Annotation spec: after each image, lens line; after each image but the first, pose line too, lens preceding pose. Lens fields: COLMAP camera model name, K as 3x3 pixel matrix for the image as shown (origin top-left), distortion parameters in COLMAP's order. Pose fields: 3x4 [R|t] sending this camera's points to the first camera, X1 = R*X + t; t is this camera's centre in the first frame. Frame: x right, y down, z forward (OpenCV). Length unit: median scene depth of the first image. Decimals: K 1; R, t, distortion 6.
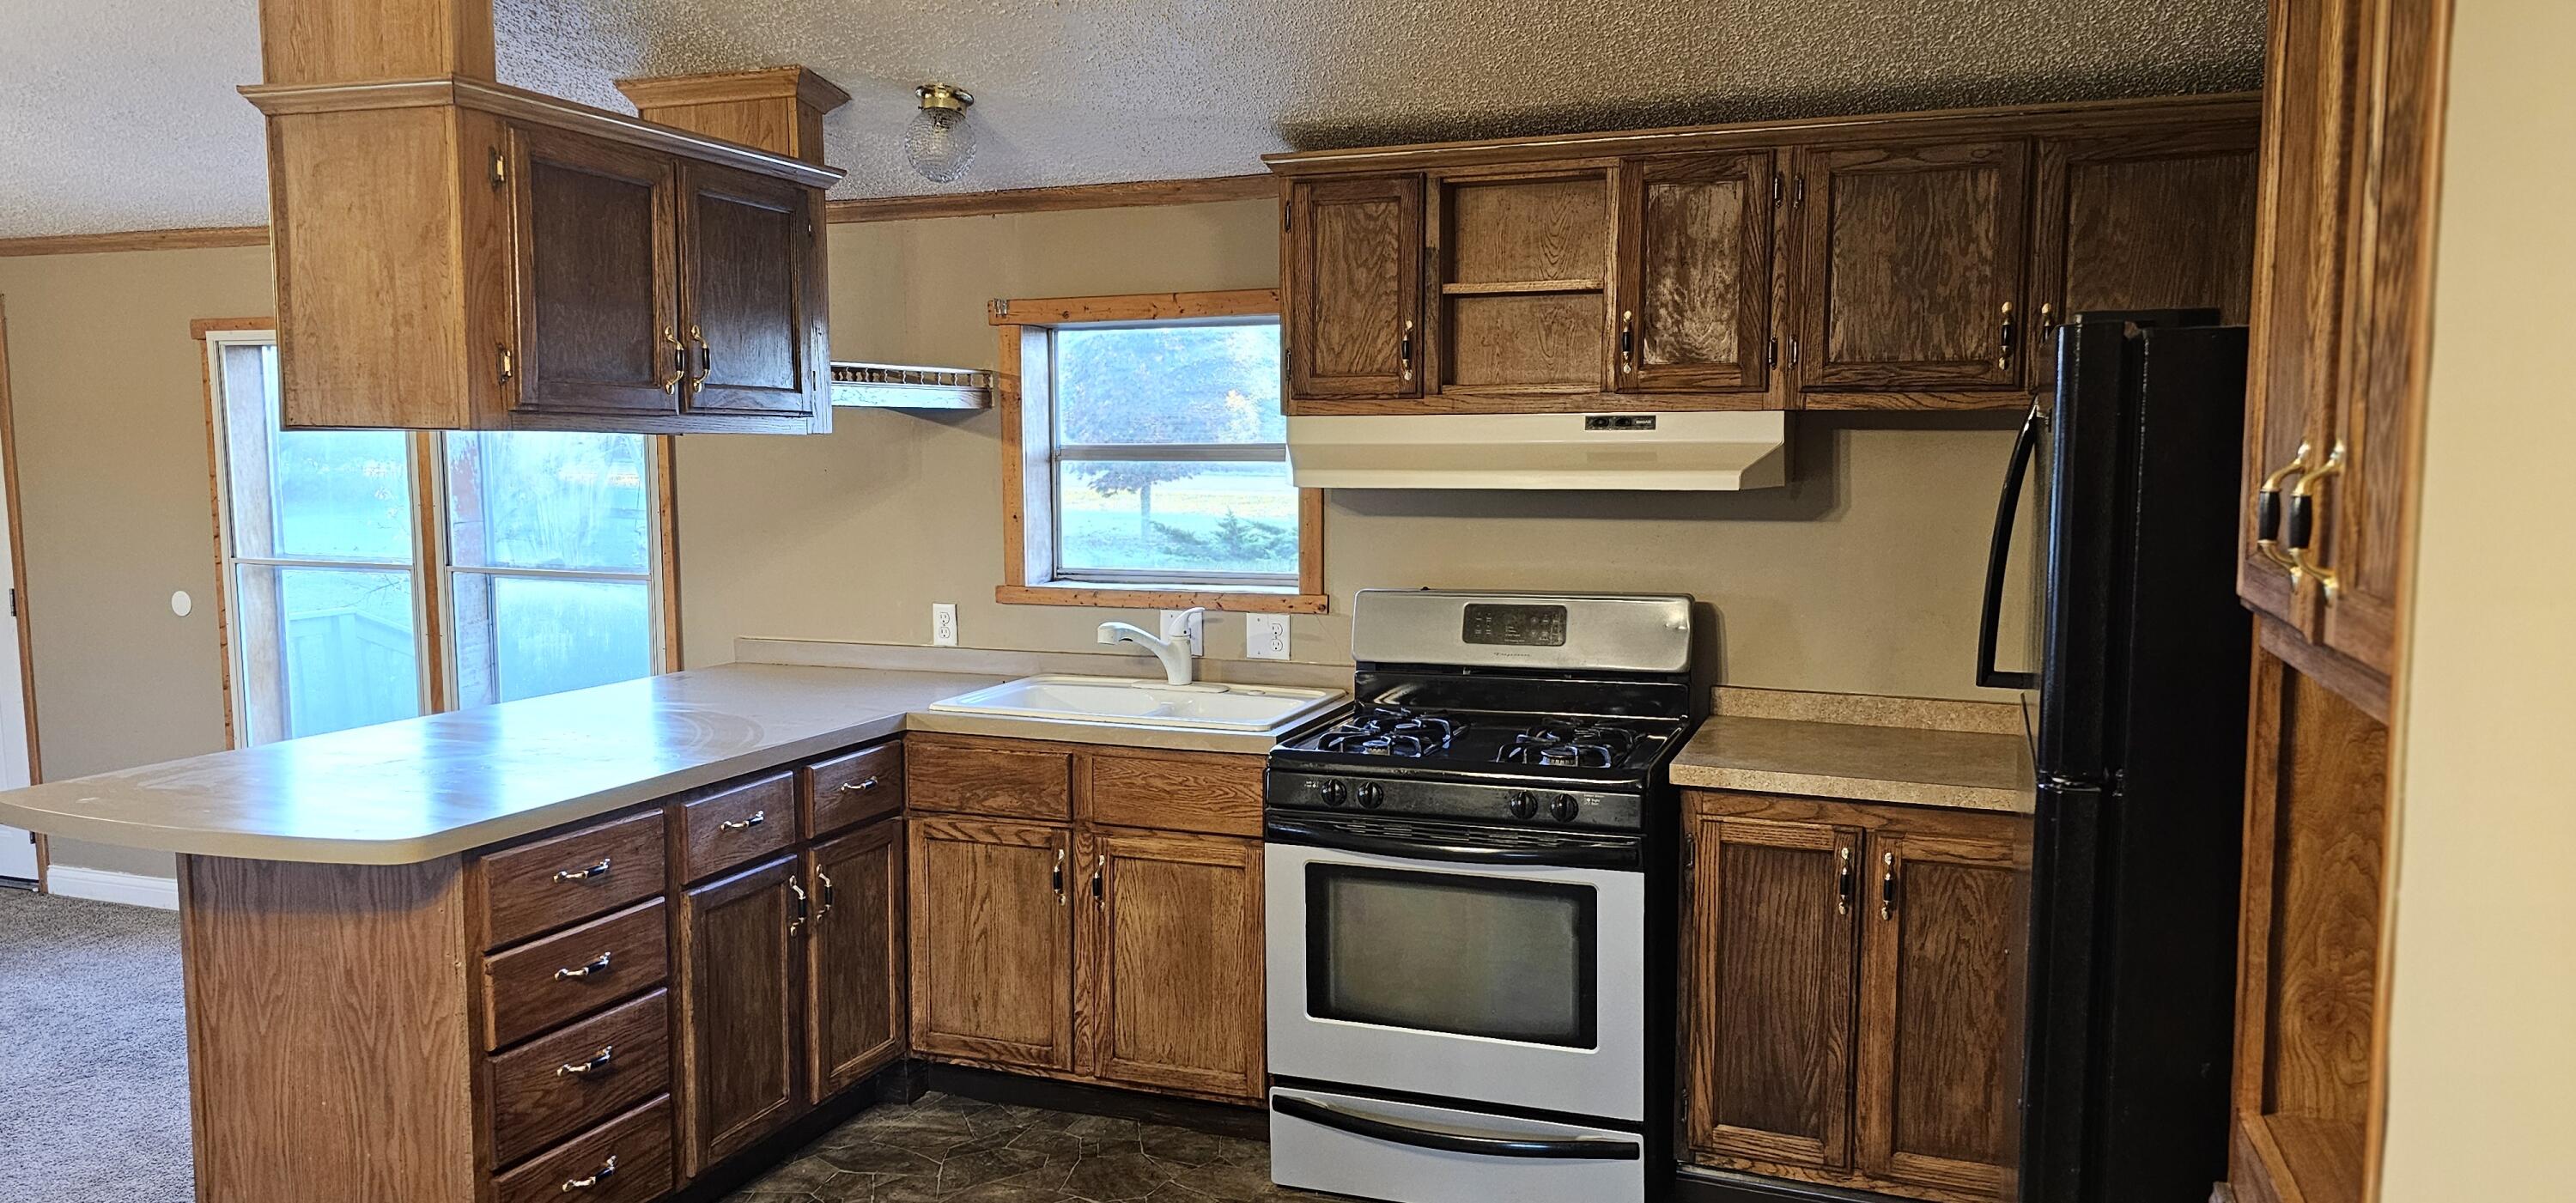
lens RADIAL K [[1731.9, 0, 1275.5], [0, 1731.9, 604.1], [0, 0, 1]] dist [0.068021, -0.068692]
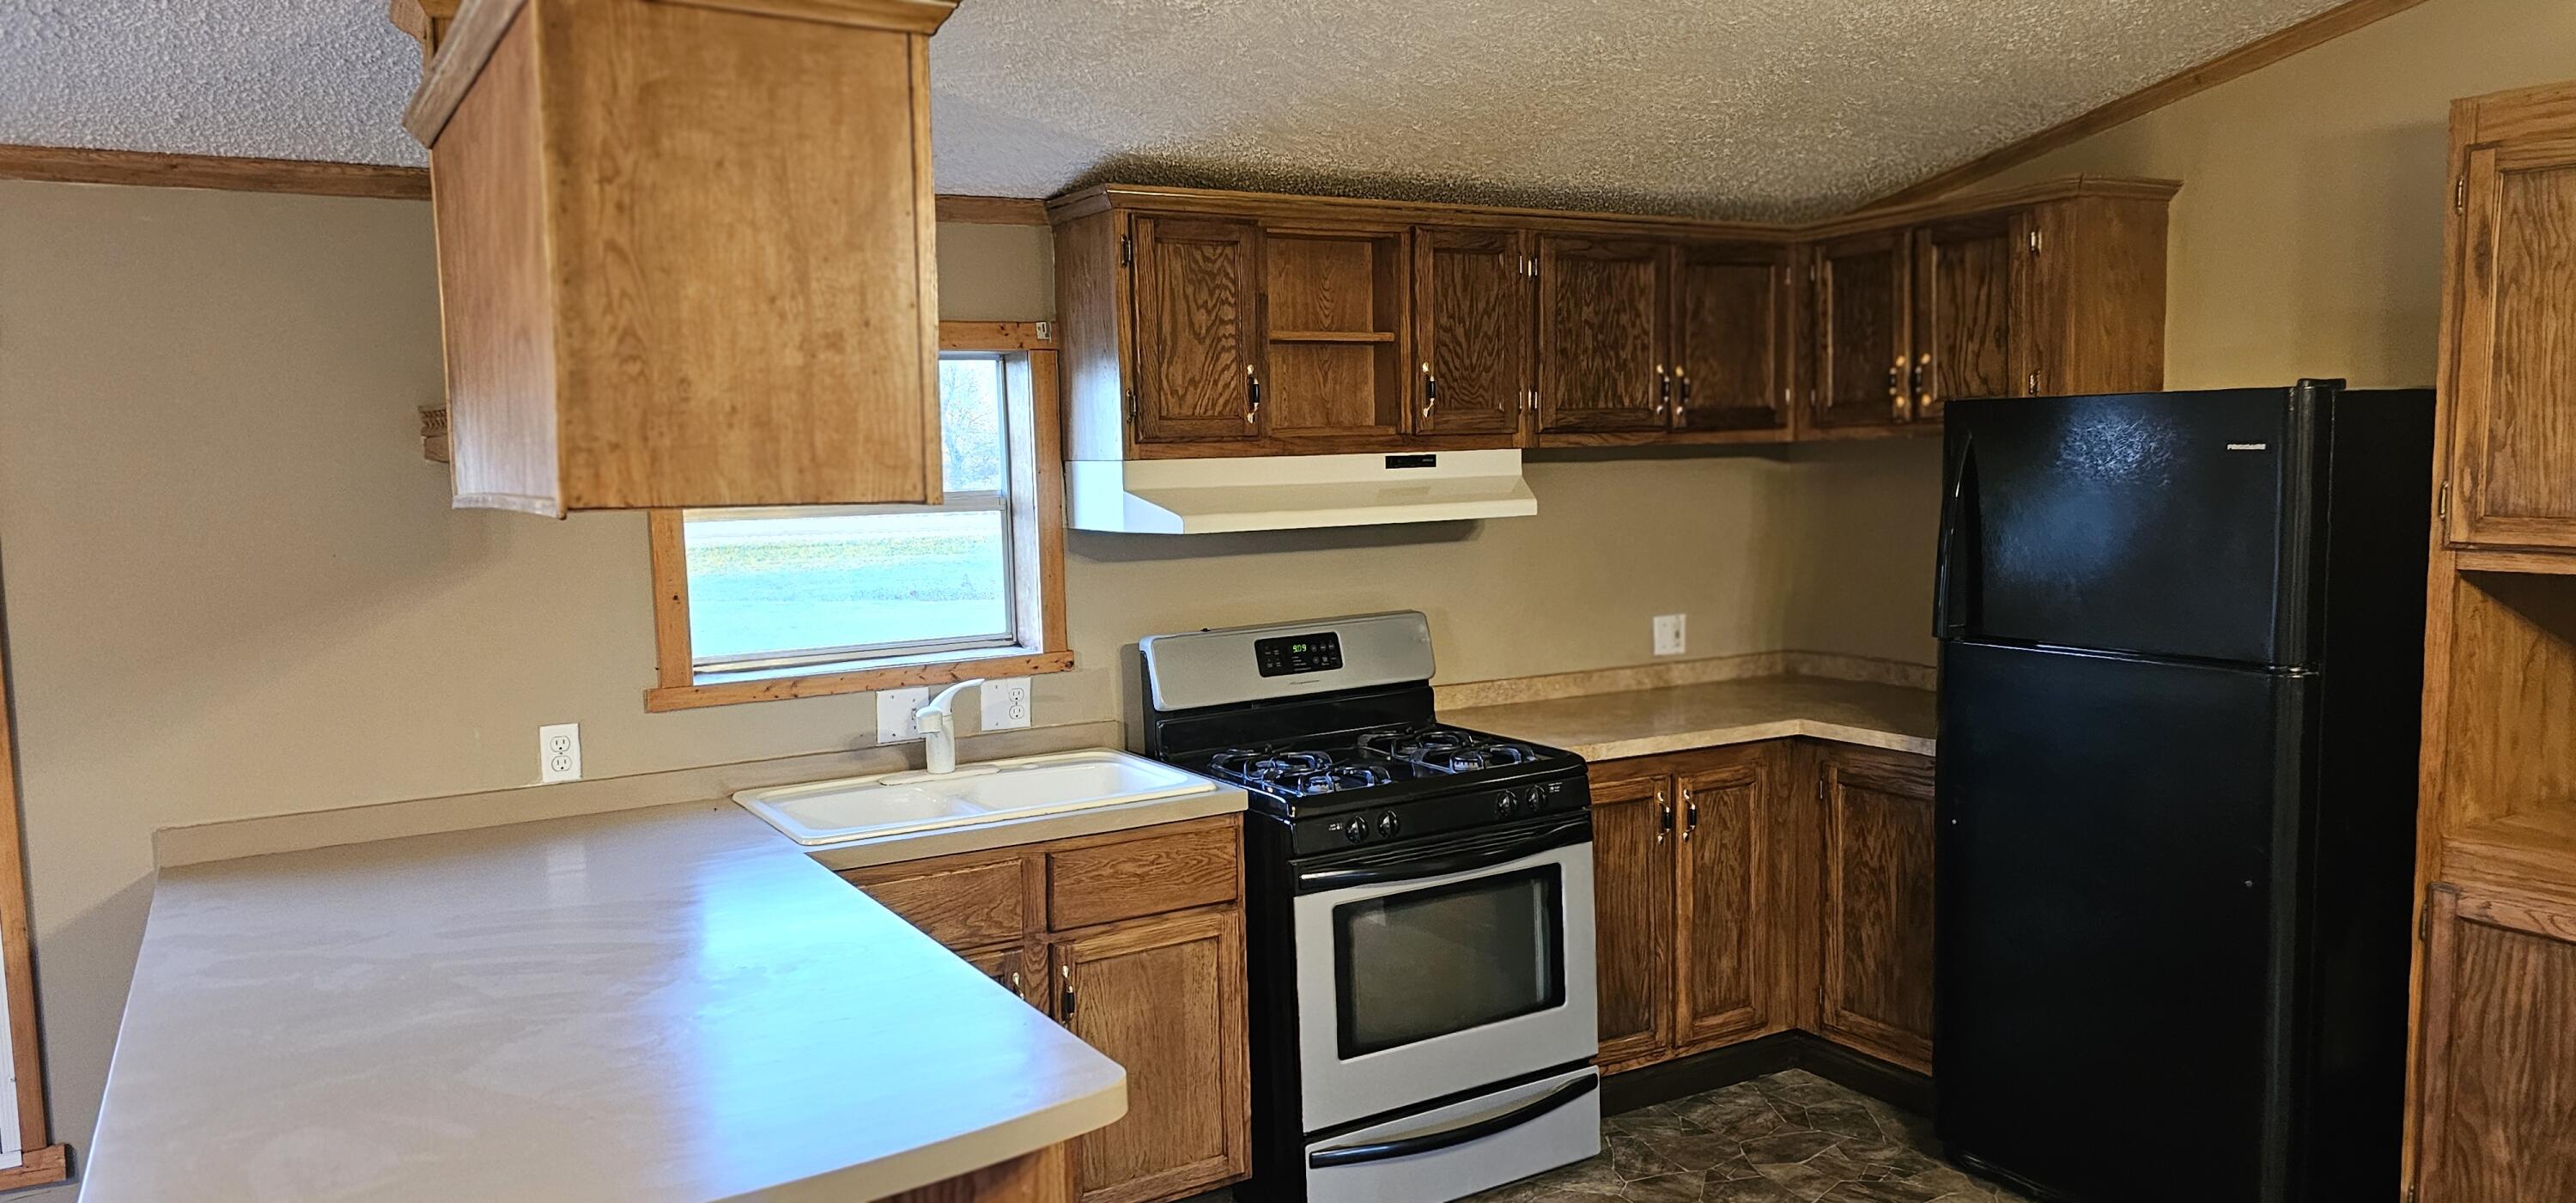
lens RADIAL K [[1731.9, 0, 1281.5], [0, 1731.9, 597.2], [0, 0, 1]] dist [0.068021, -0.068692]
pose [[0.624725, -0.080868, 0.776646, -0.717879], [0.100403, 0.994685, 0.022808, -0.050421], [-0.774363, 0.063728, 0.629525, 0.363304]]
